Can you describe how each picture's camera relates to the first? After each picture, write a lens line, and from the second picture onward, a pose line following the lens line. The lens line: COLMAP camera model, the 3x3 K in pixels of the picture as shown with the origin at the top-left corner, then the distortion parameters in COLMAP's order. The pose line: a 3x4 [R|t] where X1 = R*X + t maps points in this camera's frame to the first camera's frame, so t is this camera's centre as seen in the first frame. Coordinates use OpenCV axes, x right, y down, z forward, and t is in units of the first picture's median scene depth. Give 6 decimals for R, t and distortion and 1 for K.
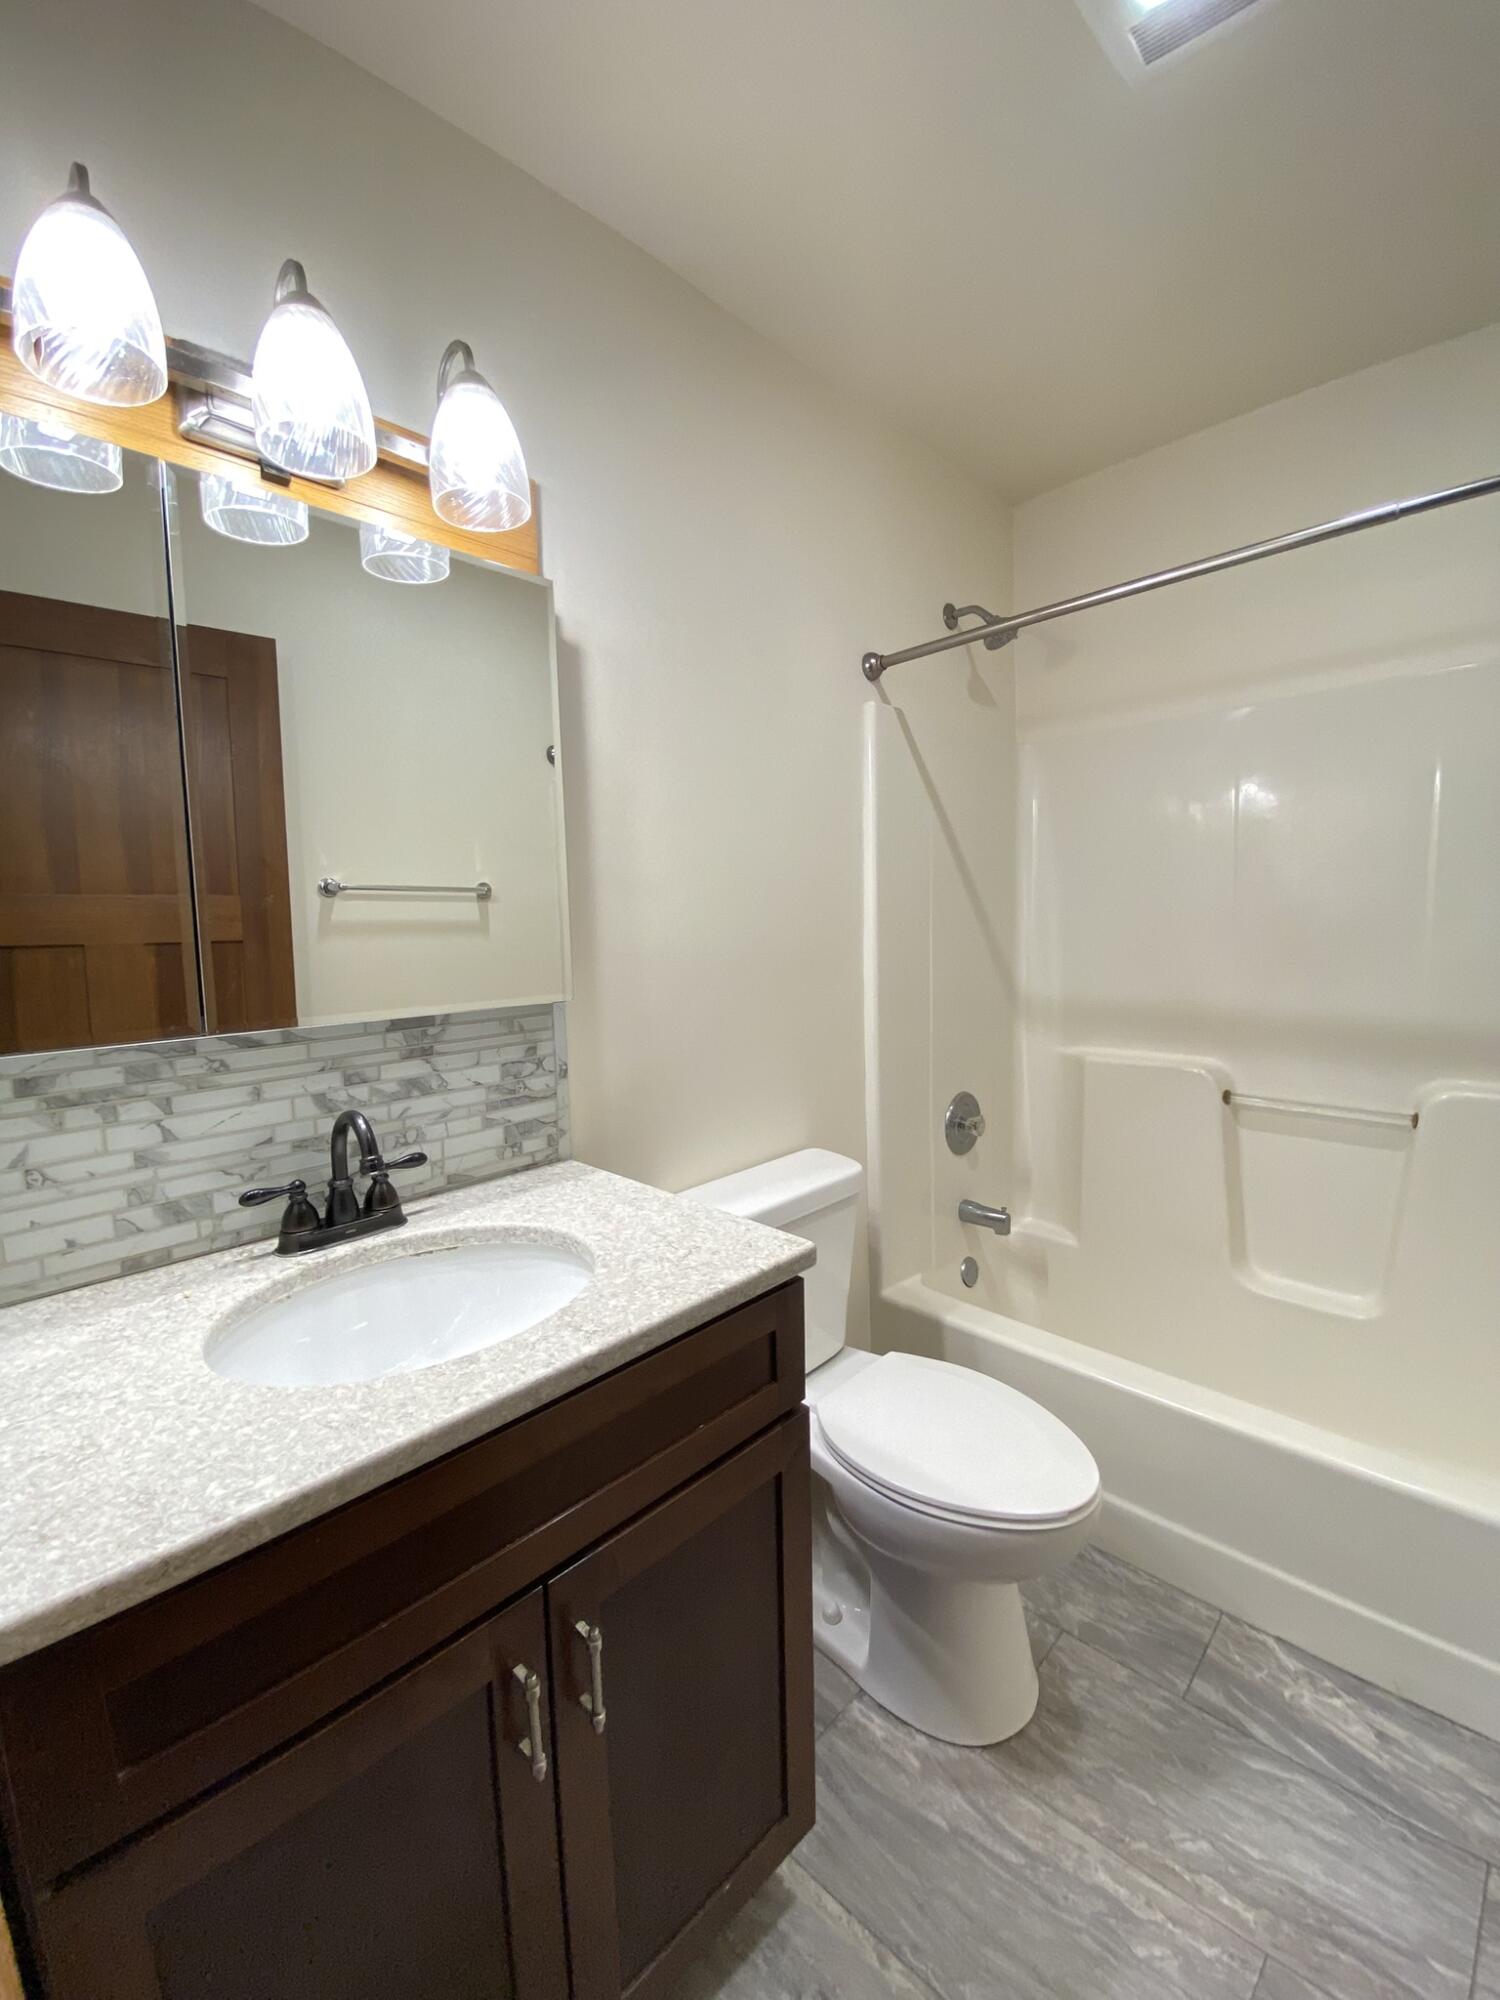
lens RADIAL K [[815.0, 0, 750.8], [0, 815.0, 989.3], [0, 0, 1]] dist [0.012374, -0.016100]
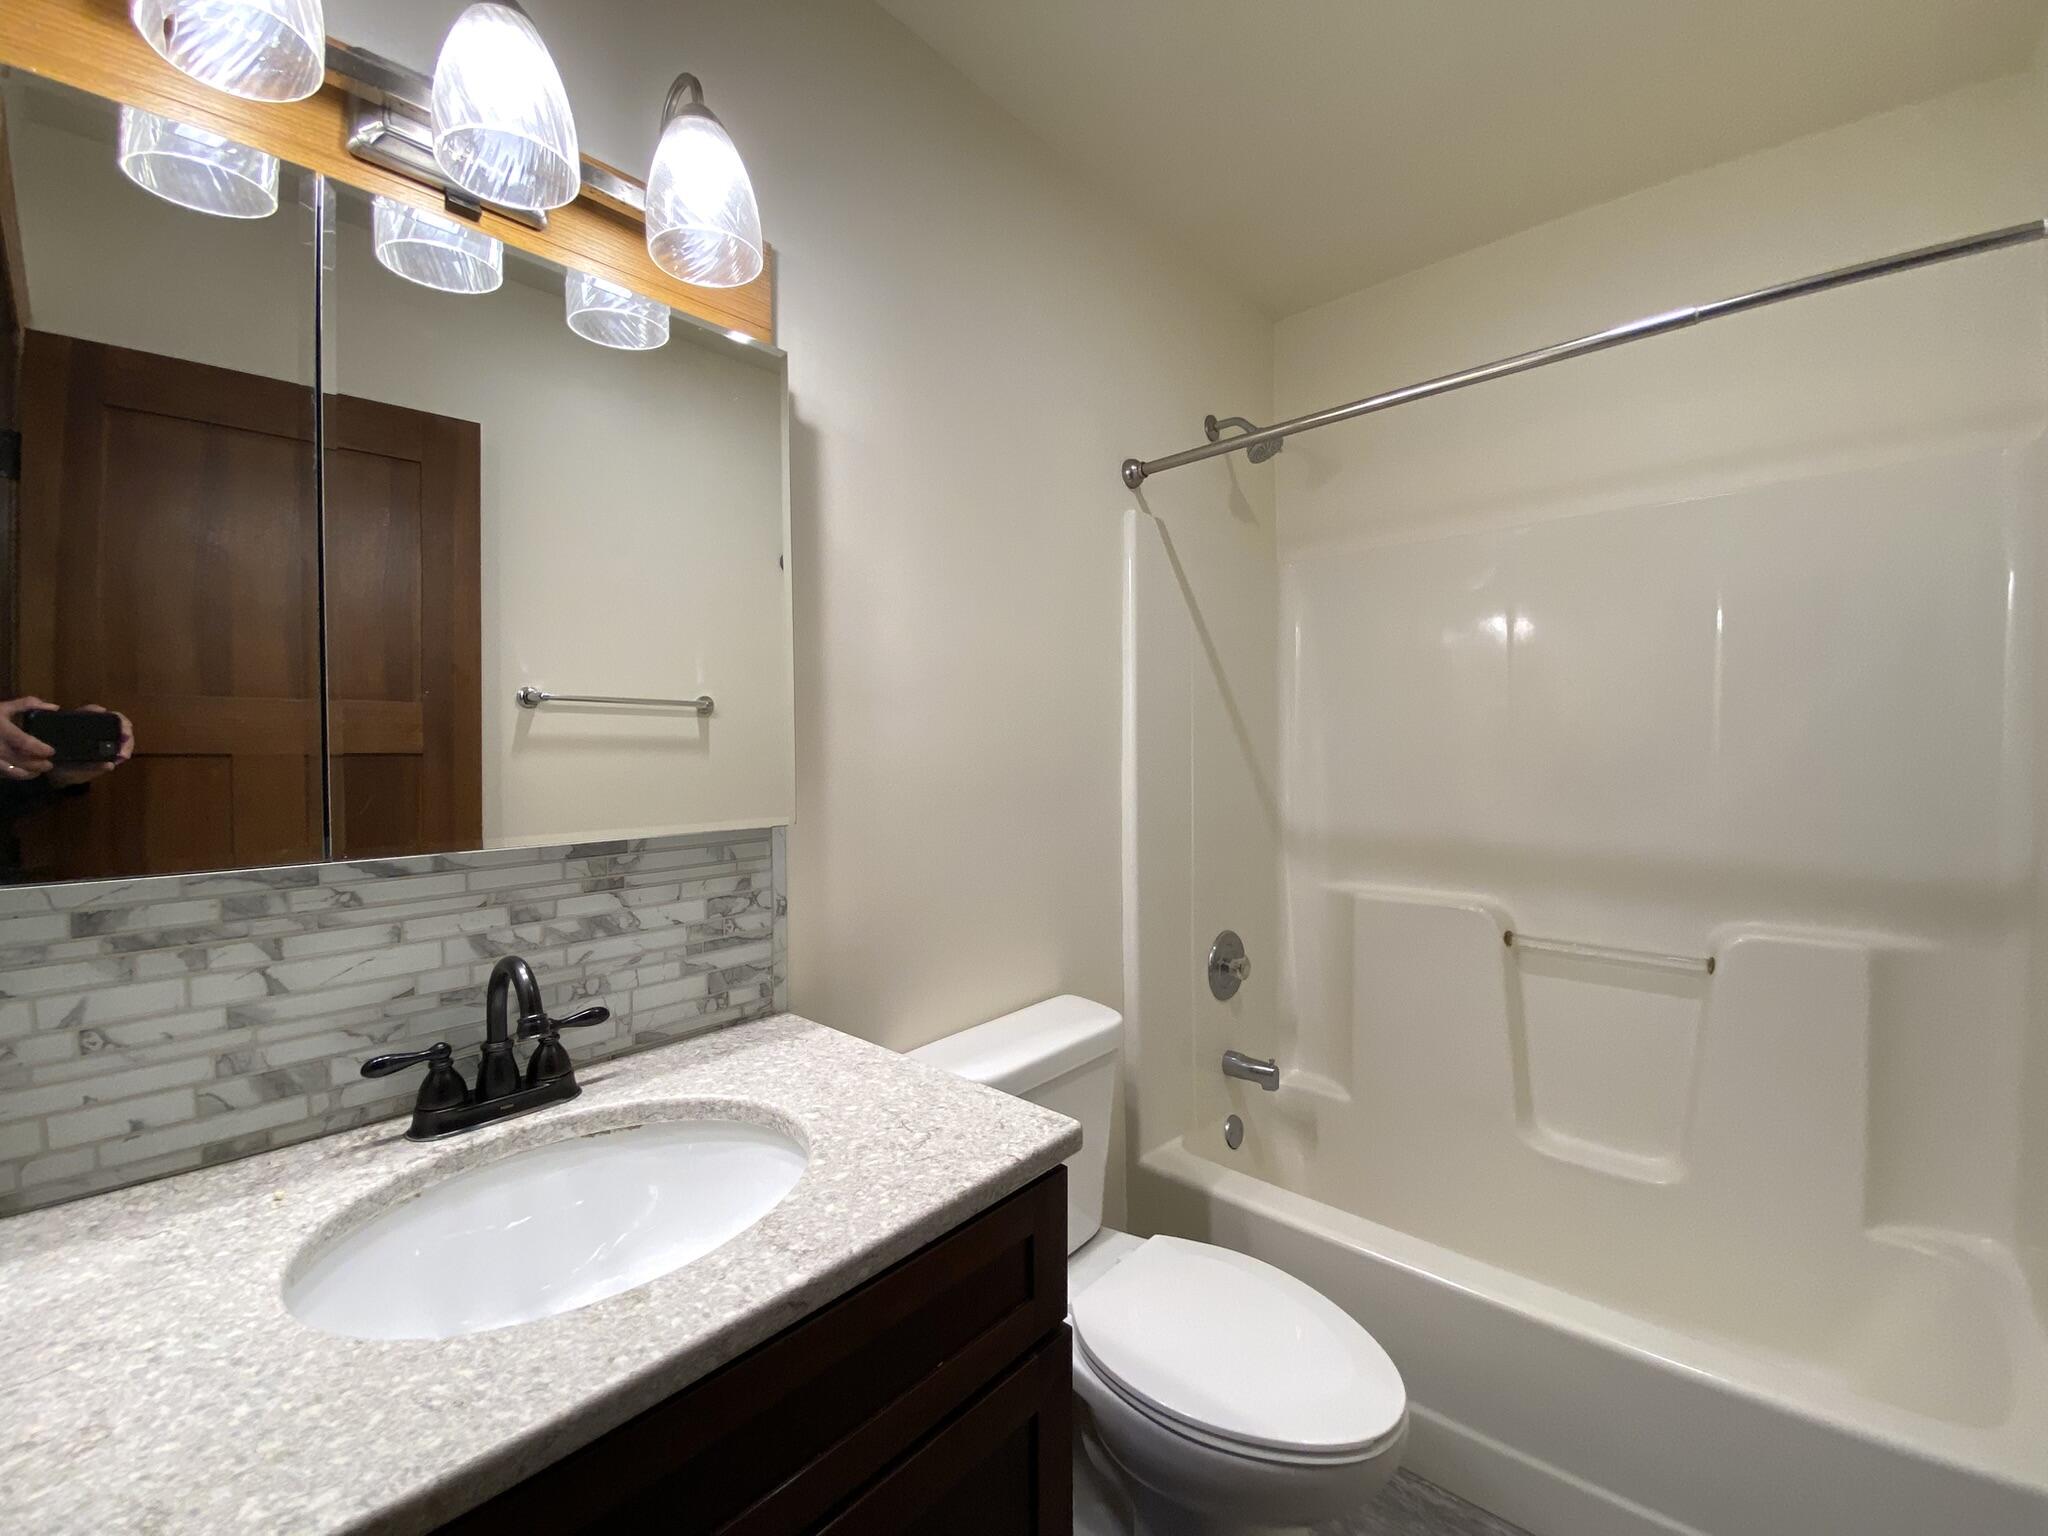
lens RADIAL K [[834.6, 0, 1031.9], [0, 834.6, 761.6], [0, 0, 1]] dist [0.012374, -0.016100]
pose [[0.998626, 0.015548, 0.050046, -0.017548], [-0.012100, 0.997579, -0.068477, 0.005792], [-0.050989, 0.067778, 0.996397, 0.125389]]
